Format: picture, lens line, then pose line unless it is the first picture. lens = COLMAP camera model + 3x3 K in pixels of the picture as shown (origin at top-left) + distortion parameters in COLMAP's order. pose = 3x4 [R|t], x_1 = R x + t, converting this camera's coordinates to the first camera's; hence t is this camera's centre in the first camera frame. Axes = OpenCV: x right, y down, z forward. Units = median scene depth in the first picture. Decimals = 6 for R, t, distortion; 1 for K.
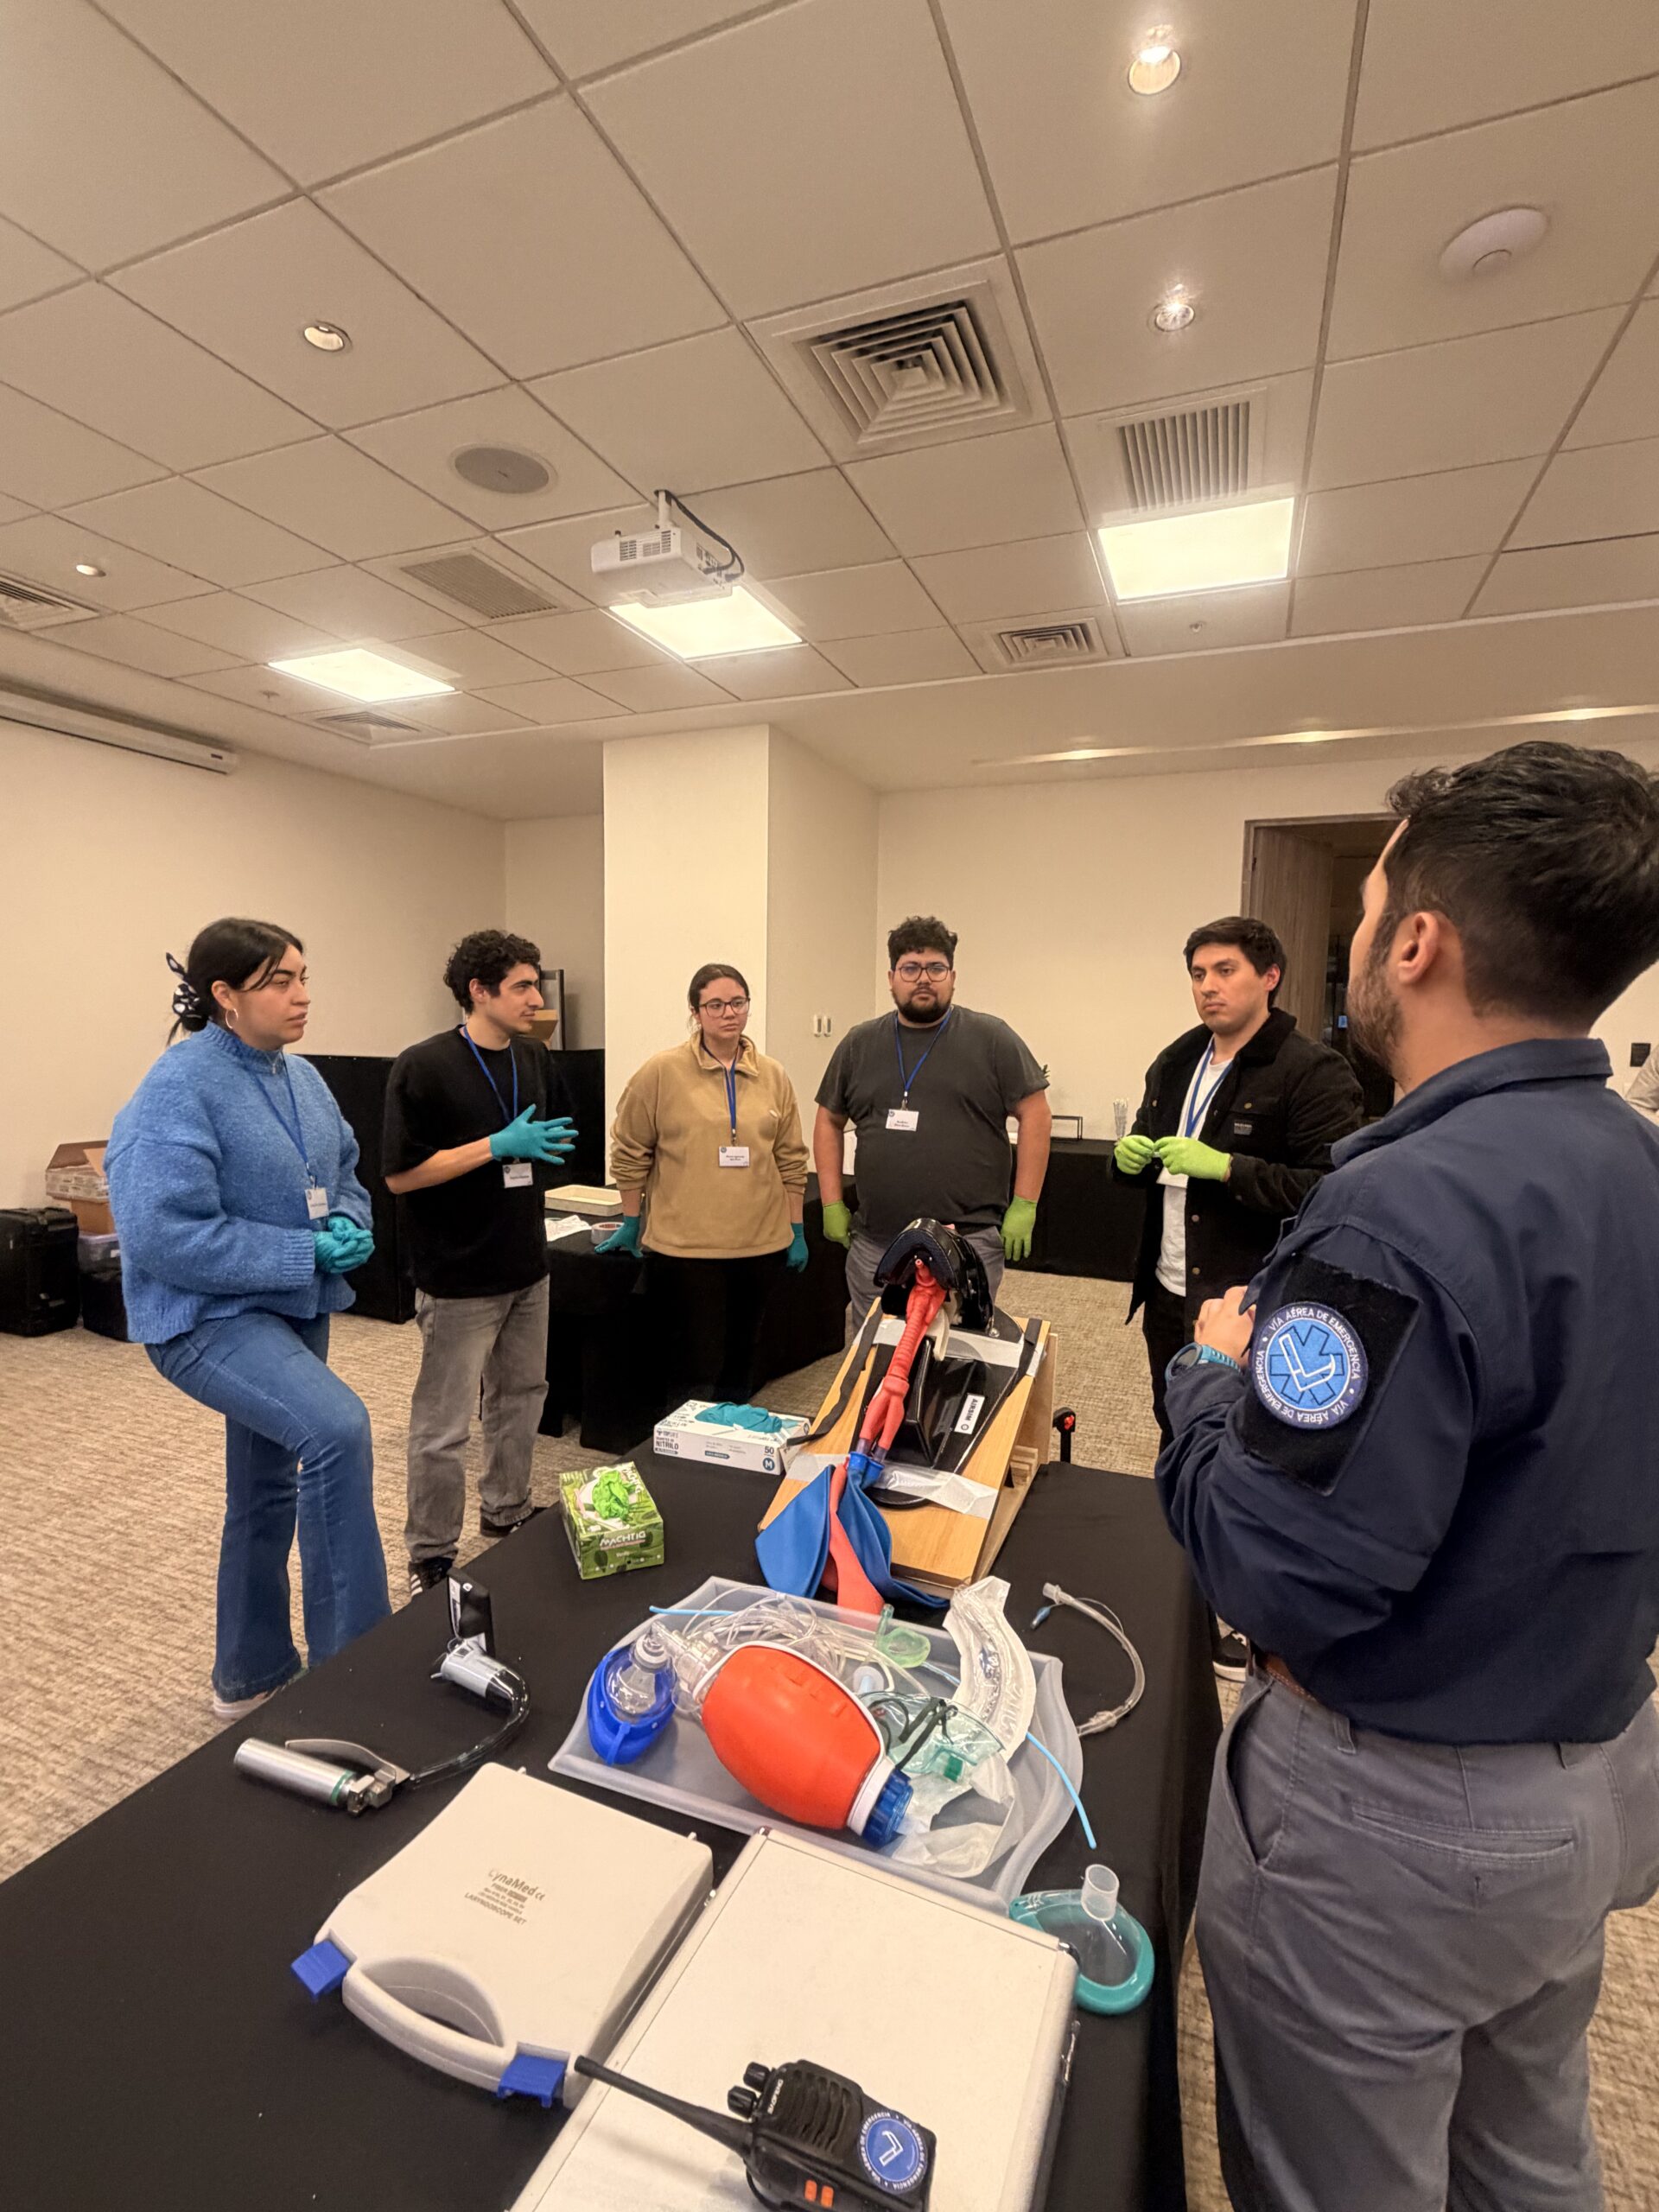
lens RADIAL K [[1002.9, 0, 829.5], [0, 1002.9, 1106.0], [0, 0, 1]] dist [0.001828, 0.010216]
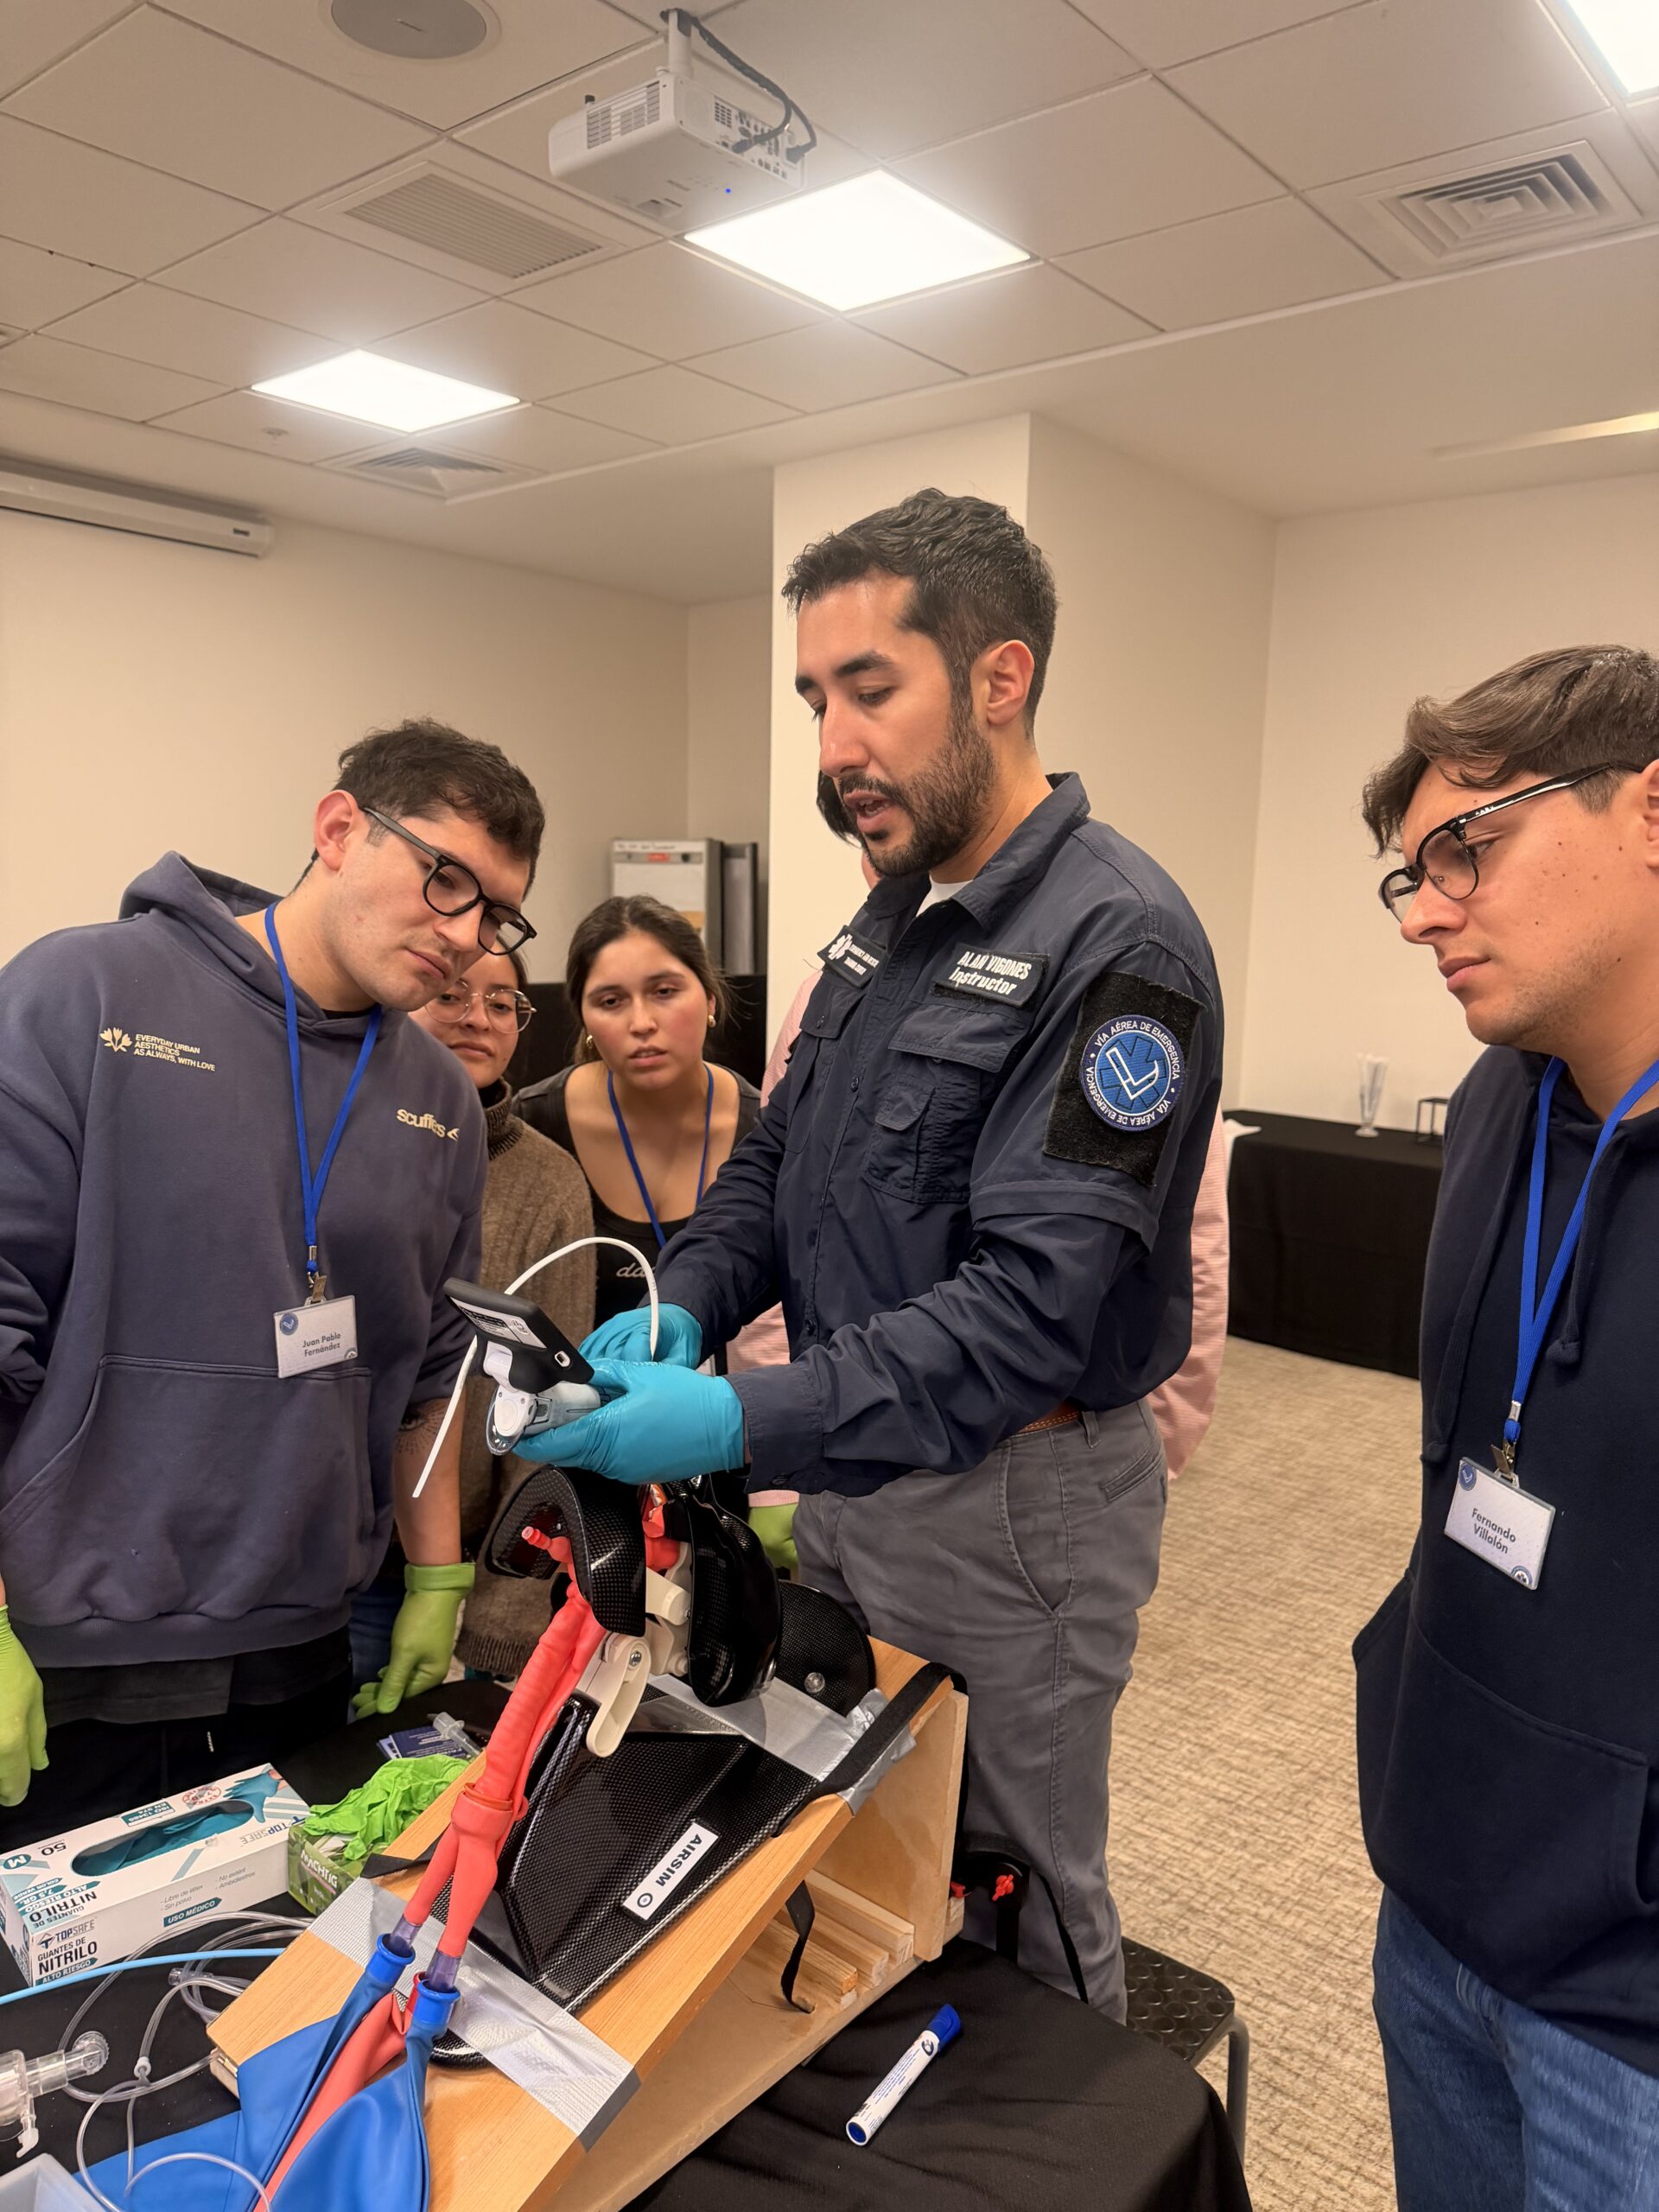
lens RADIAL K [[1560.0, 0, 829.5], [0, 1560.0, 1106.0], [0, 0, 1]] dist [0.010522, -0.003268]
pose [[0.952731, 0.047448, -0.300088, 0.183314], [-0.032872, 0.998030, 0.053439, -0.043012], [0.302033, -0.041049, 0.952413, 0.144203]]
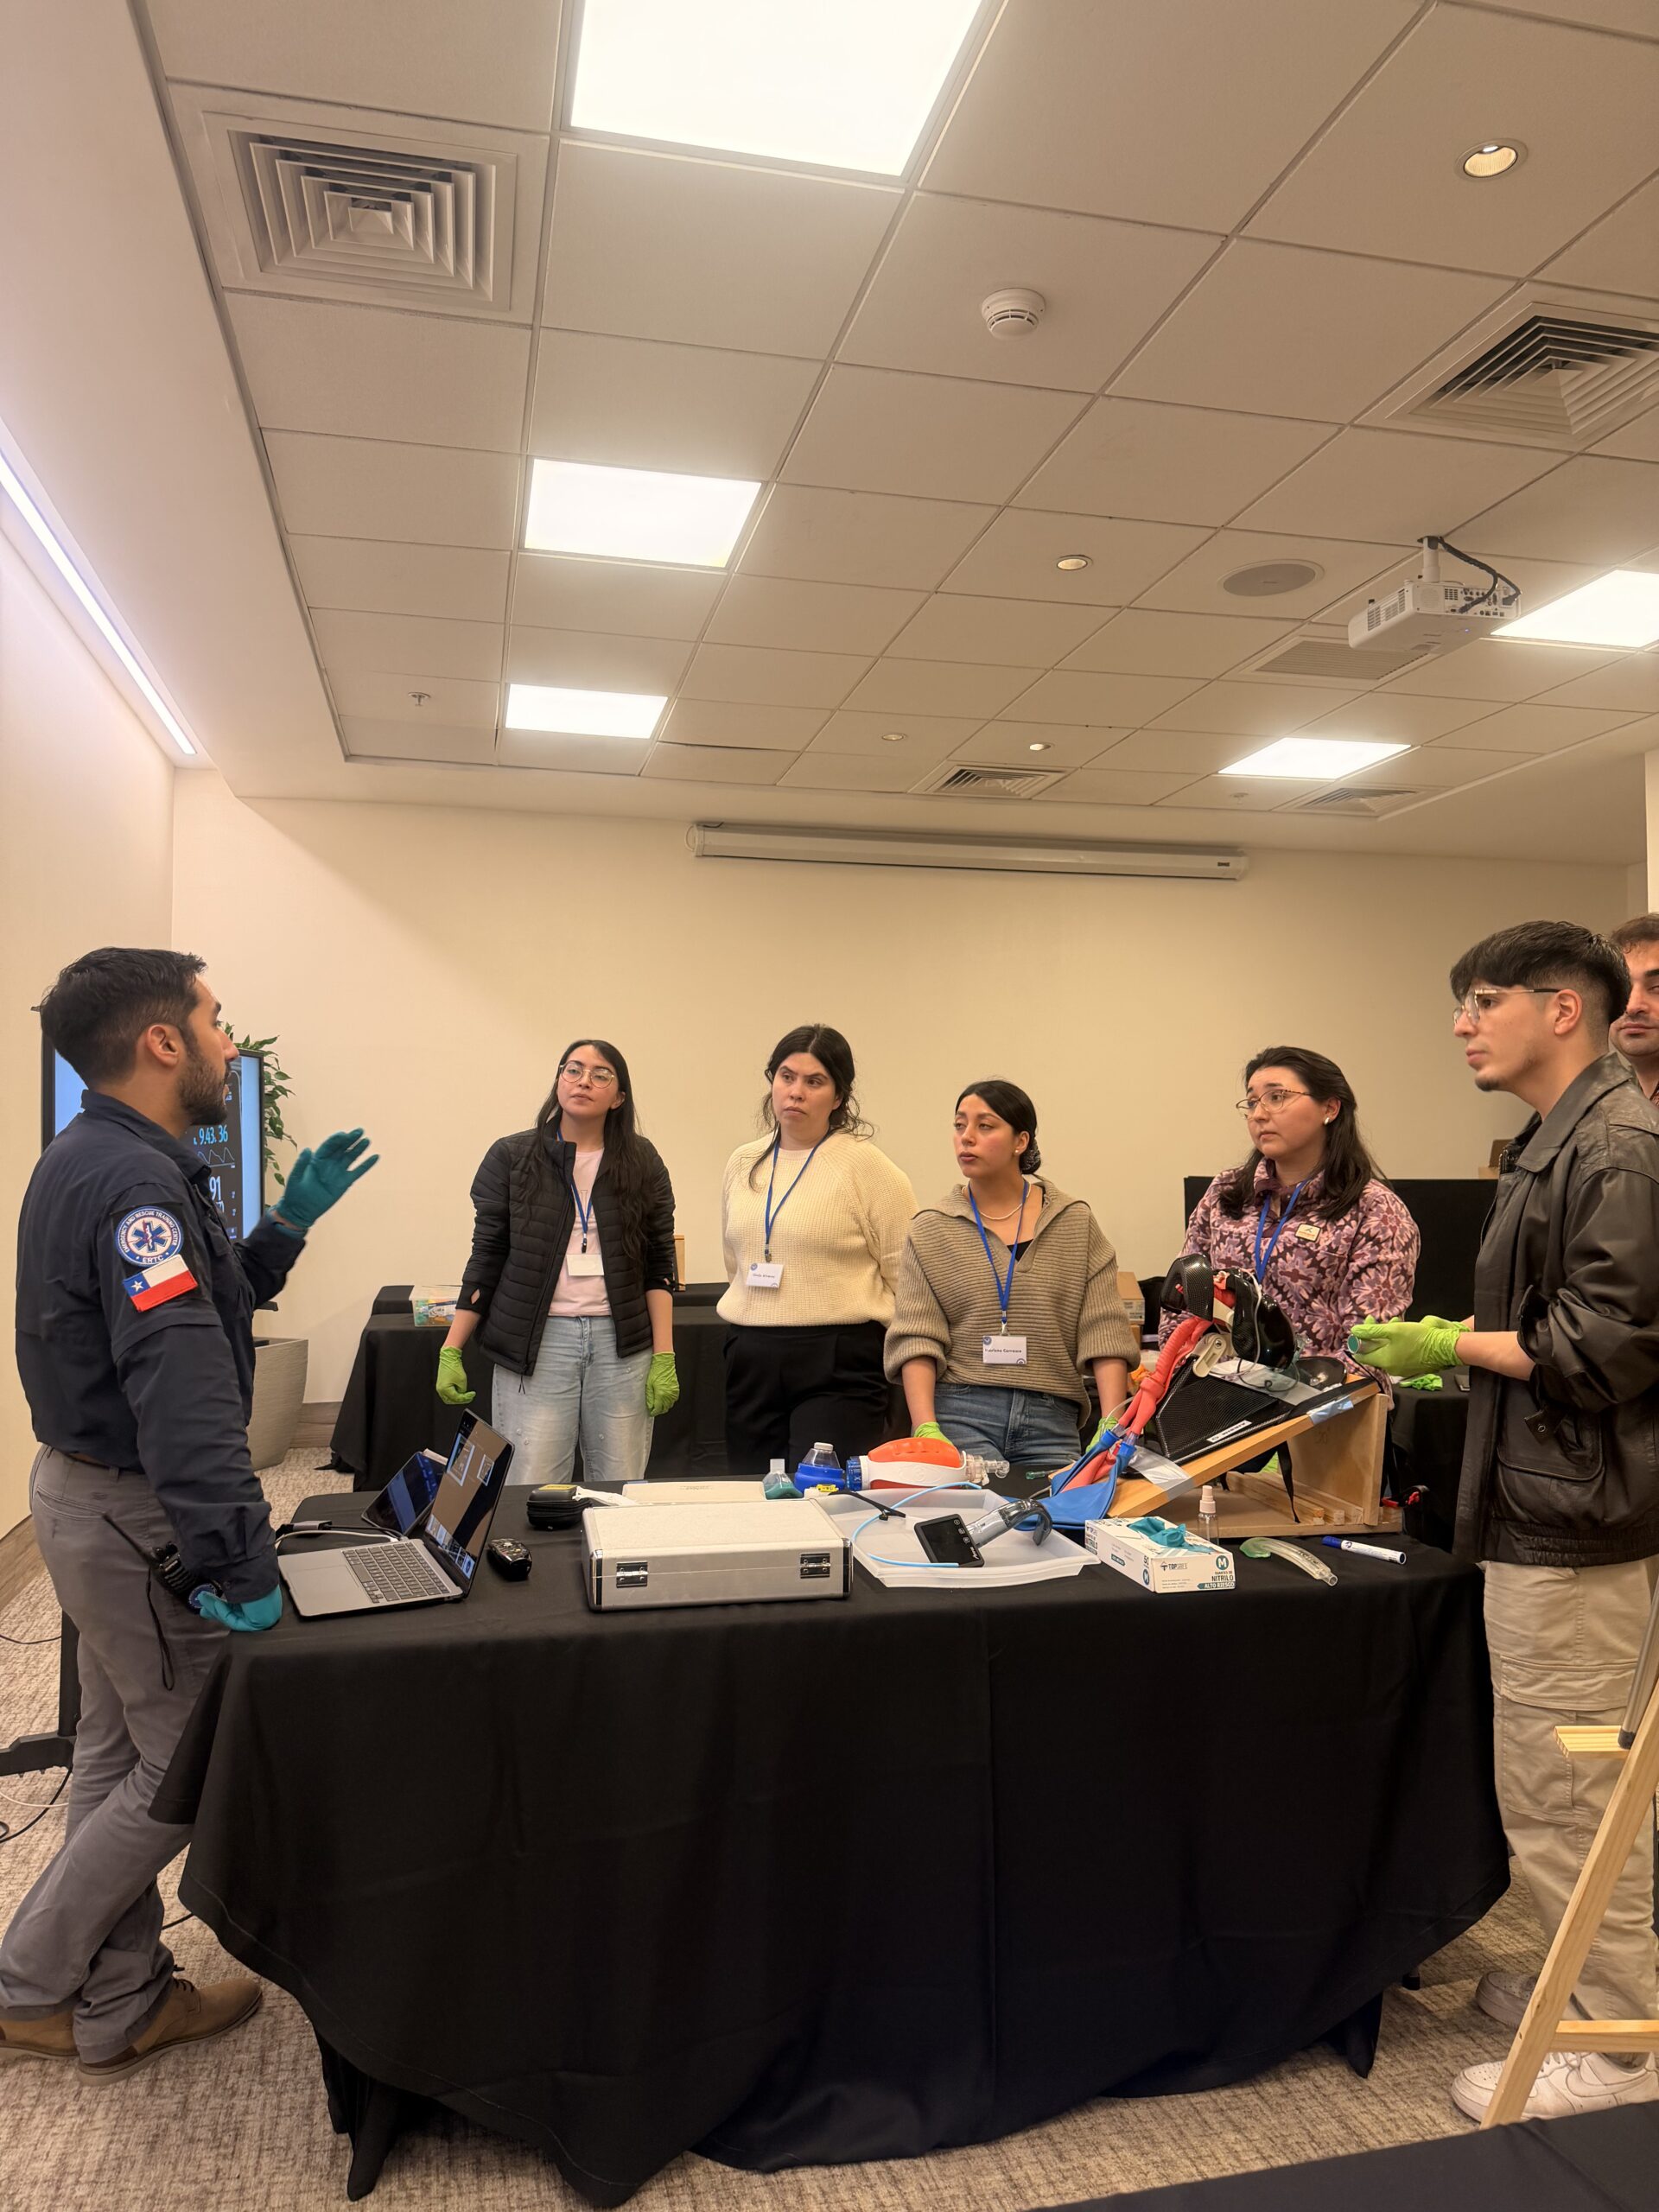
lens RADIAL K [[1560.0, 0, 829.5], [0, 1560.0, 1106.0], [0, 0, 1]] dist [0.010522, -0.003268]
pose [[0.579908, -0.038146, -0.813788, 0.573375], [-0.066605, 0.993339, -0.094025, 0.061448], [0.811955, 0.108729, 0.573505, -0.173368]]
